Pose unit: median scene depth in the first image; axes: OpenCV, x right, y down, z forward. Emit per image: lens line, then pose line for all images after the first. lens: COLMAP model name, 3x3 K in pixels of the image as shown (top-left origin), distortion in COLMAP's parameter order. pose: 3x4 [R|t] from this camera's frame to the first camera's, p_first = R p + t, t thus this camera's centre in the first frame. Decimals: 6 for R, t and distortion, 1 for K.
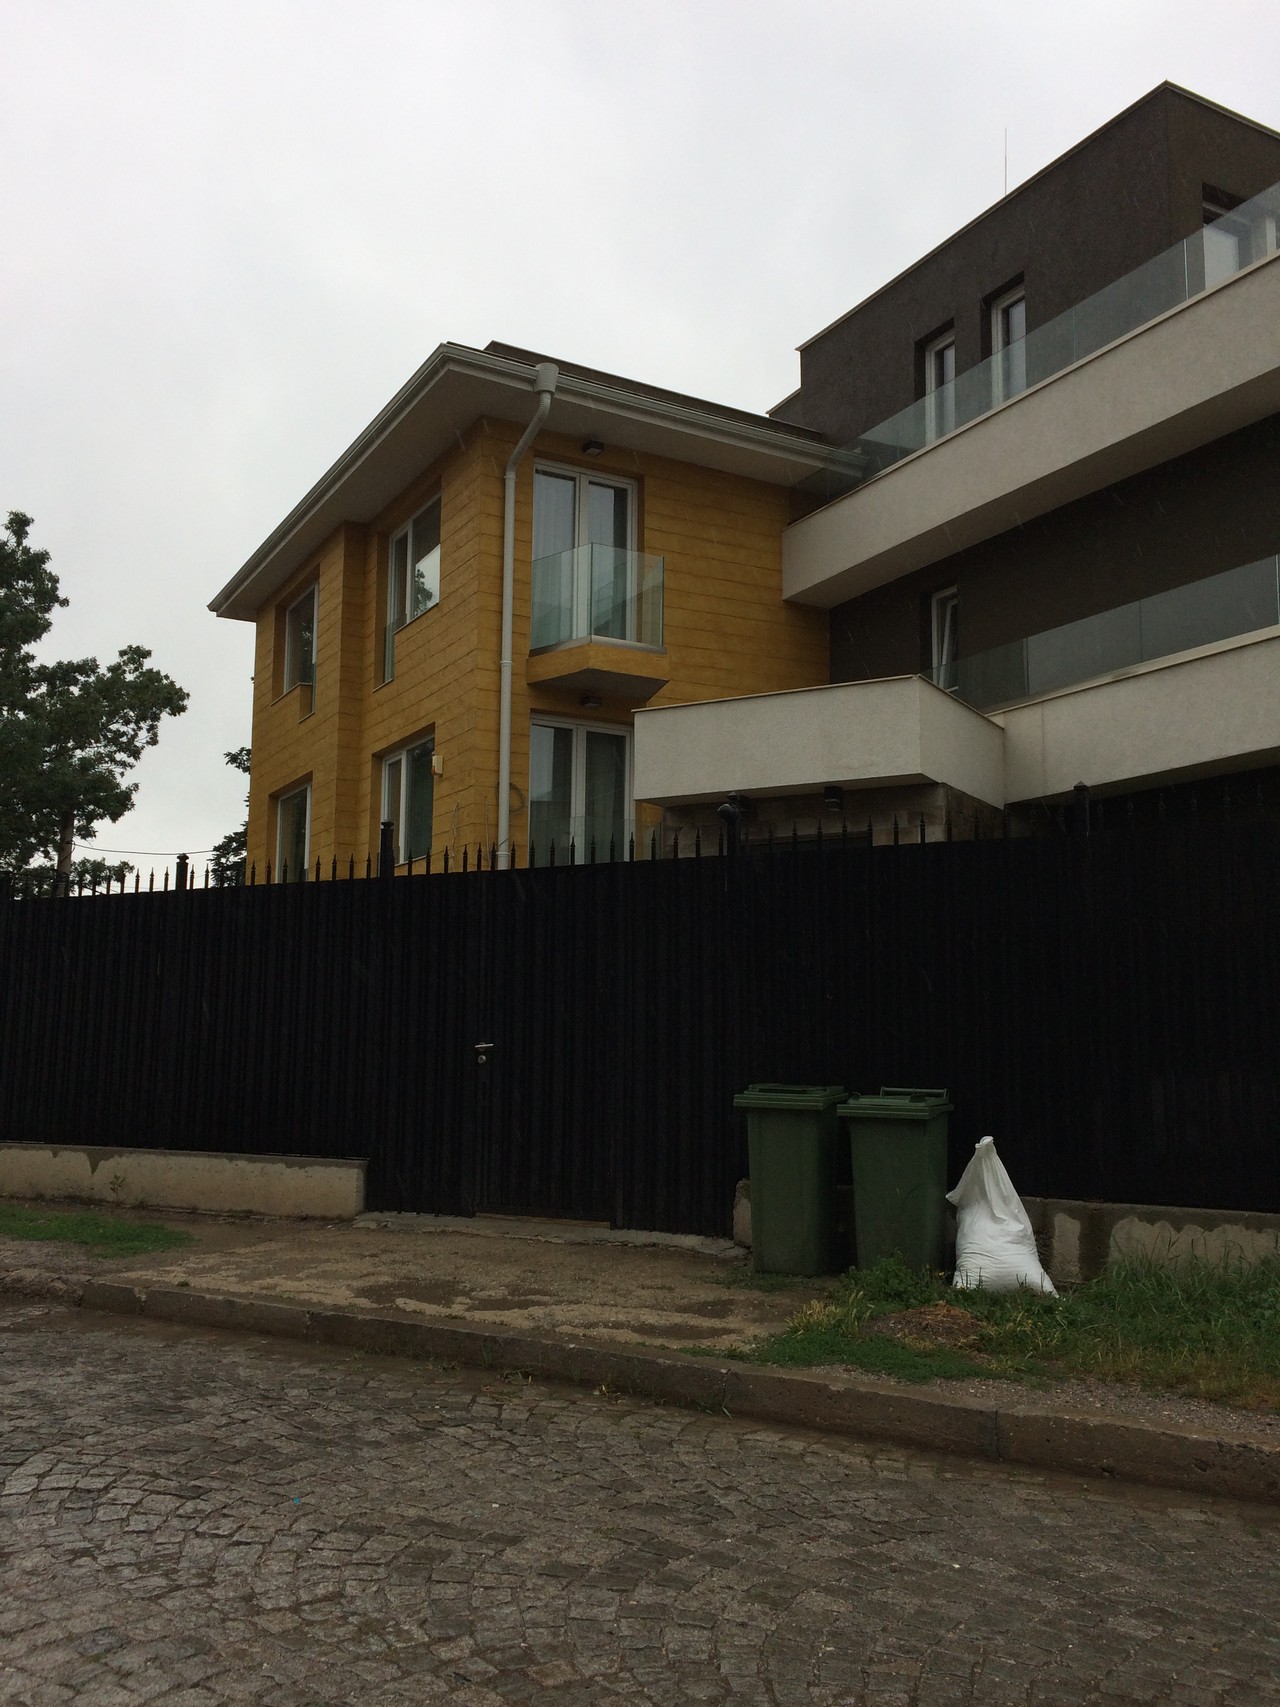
lens RADIAL K [[1443.9, 0, 629.7], [0, 1443.9, 864.4], [0, 0, 1]] dist [0.067599, -0.089828]
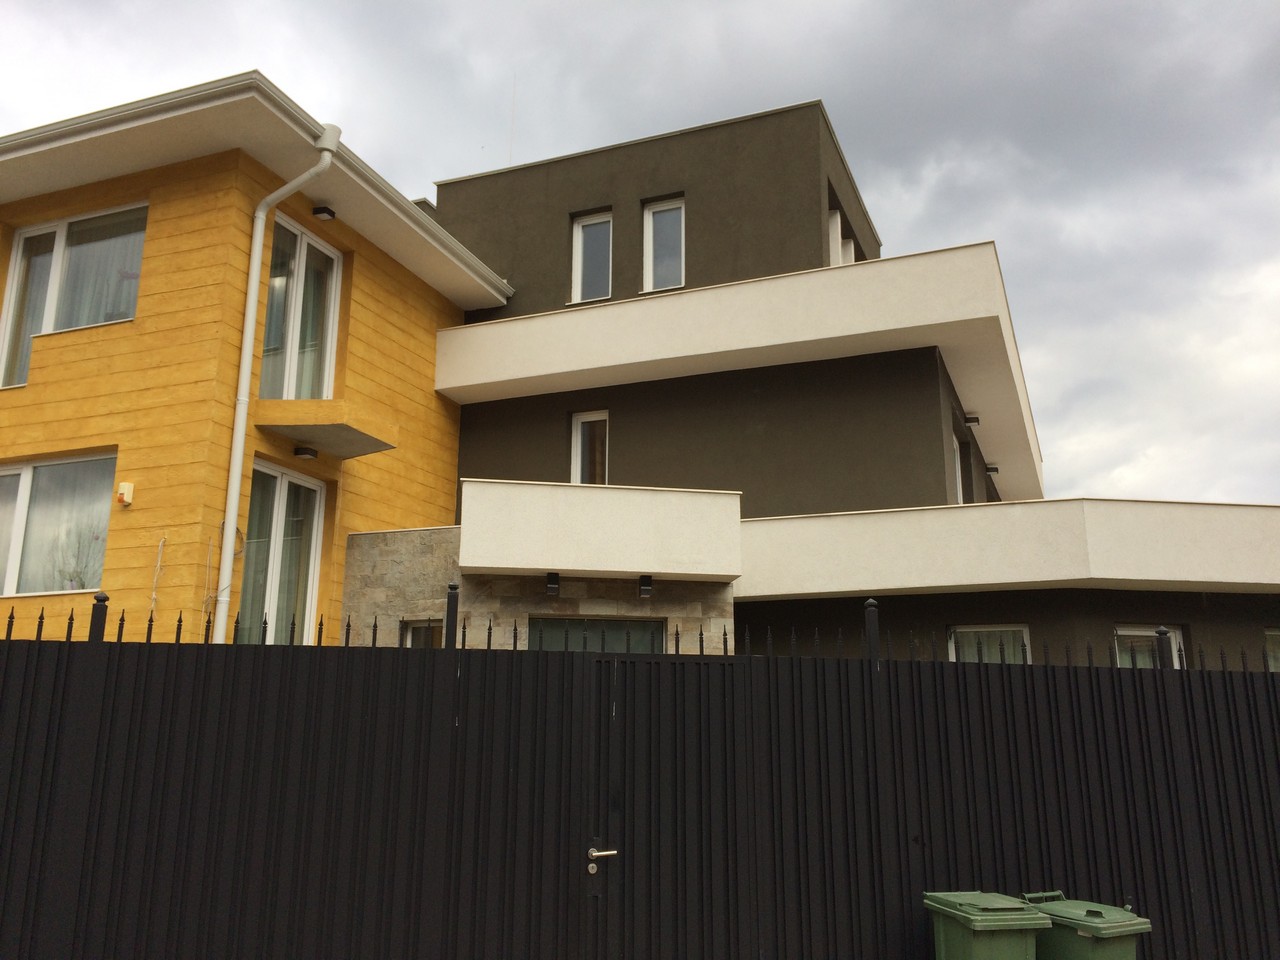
lens RADIAL K [[1082.7, 0, 652.0], [0, 1082.7, 483.9], [0, 0, 1]] dist [0.067599, -0.089828]
pose [[0.771530, 0.150256, 0.618195, -0.356367], [-0.079684, 0.986880, -0.140419, -0.005073], [-0.631183, 0.059077, 0.773381, 0.306225]]
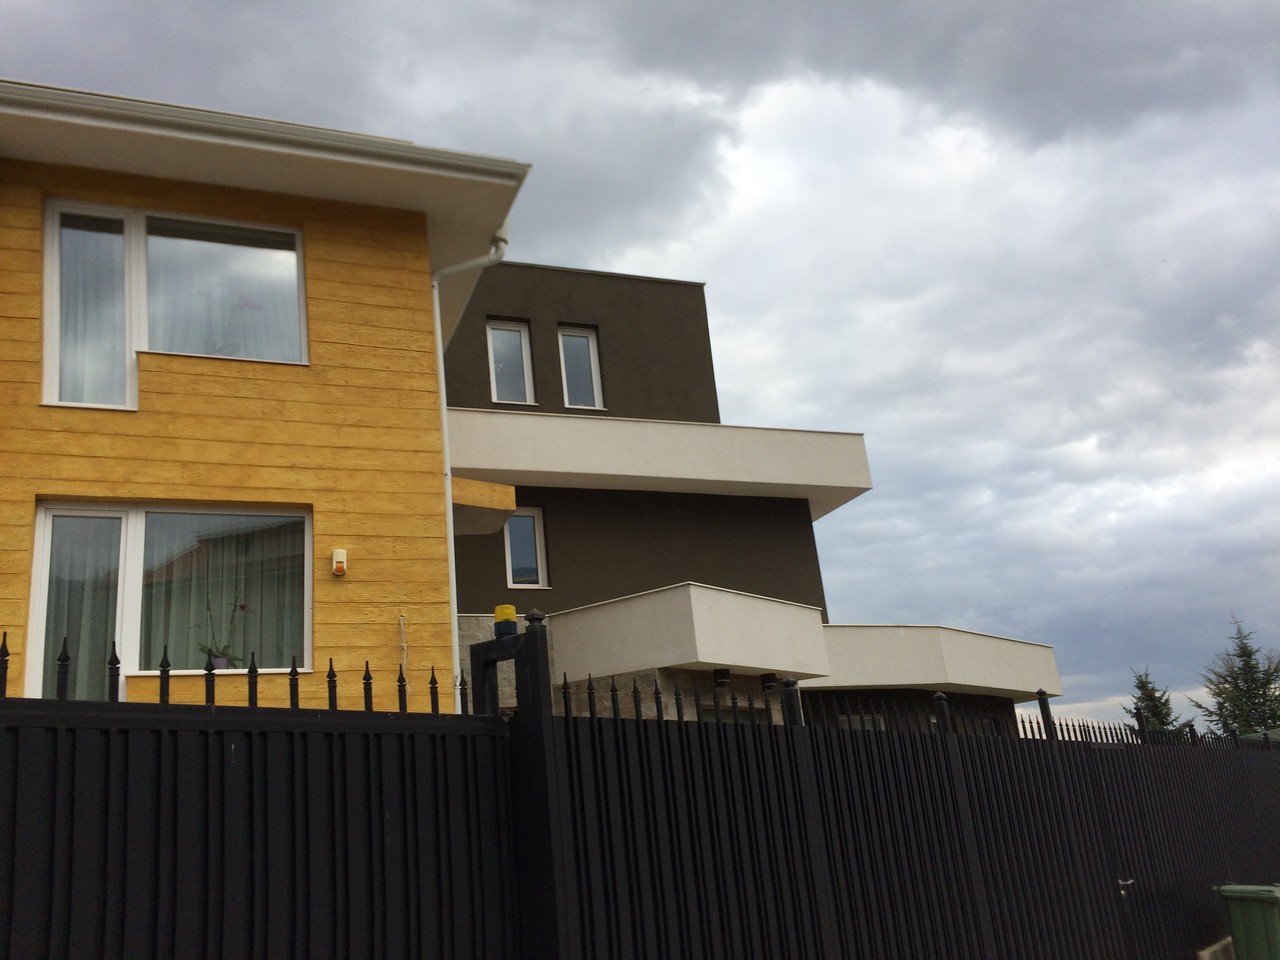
lens RADIAL K [[1076.5, 0, 635.6], [0, 1076.5, 481.7], [0, 0, 1]] dist [0.082092, 0.004008]
pose [[0.168305, 0.275880, 0.946342, -0.817019], [-0.059182, 0.961134, -0.269666, 0.050350], [-0.983957, -0.010621, 0.178091, 0.854488]]
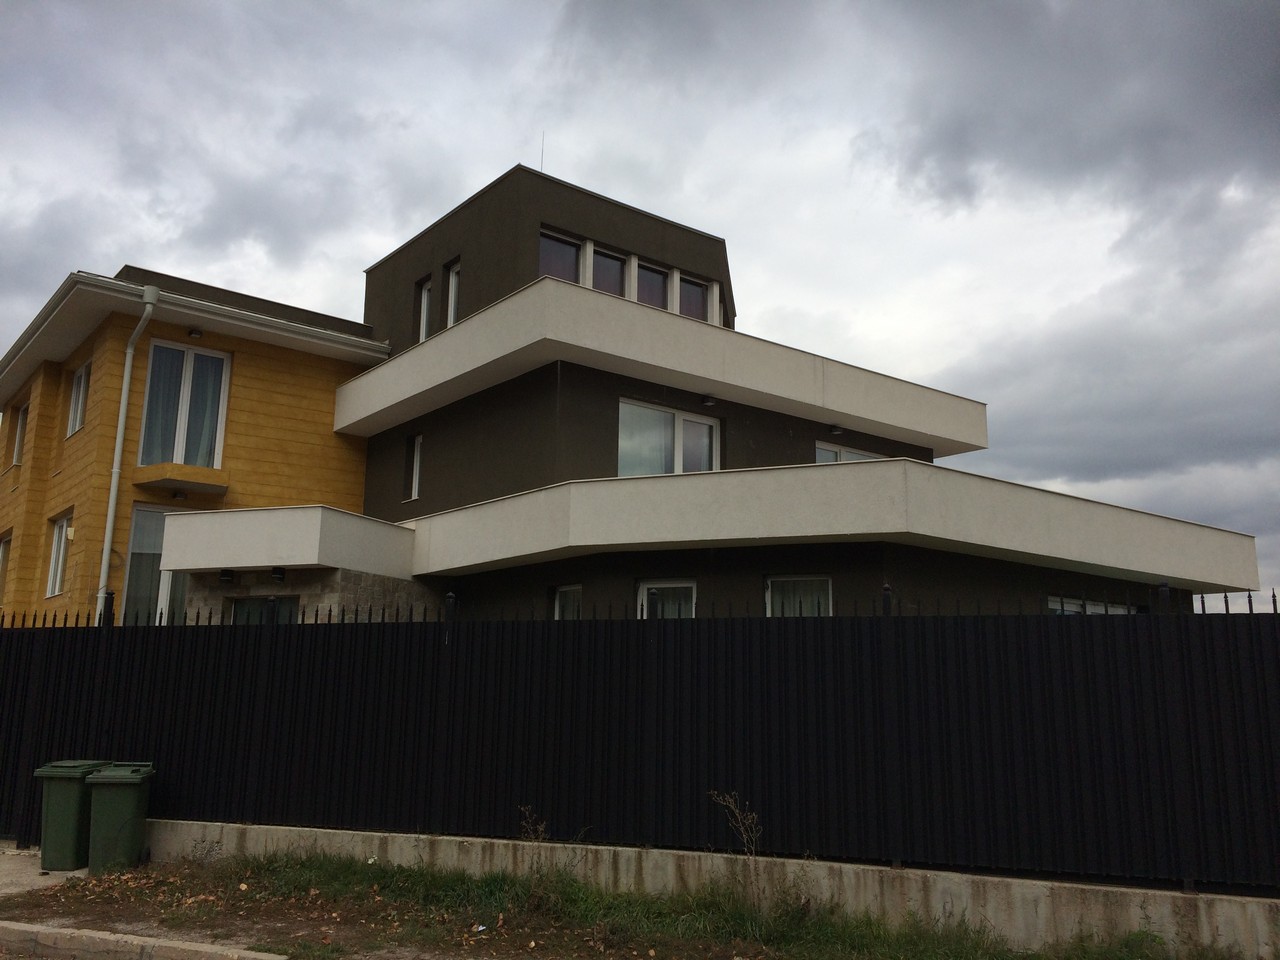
lens RADIAL K [[1082.7, 0, 617.4], [0, 1082.7, 474.7], [0, 0, 1]] dist [0.067599, -0.089828]
pose [[0.987788, 0.045180, 0.149109, 0.302431], [-0.032750, 0.995860, -0.084790, -0.060307], [-0.152322, 0.078872, 0.985179, -0.257174]]
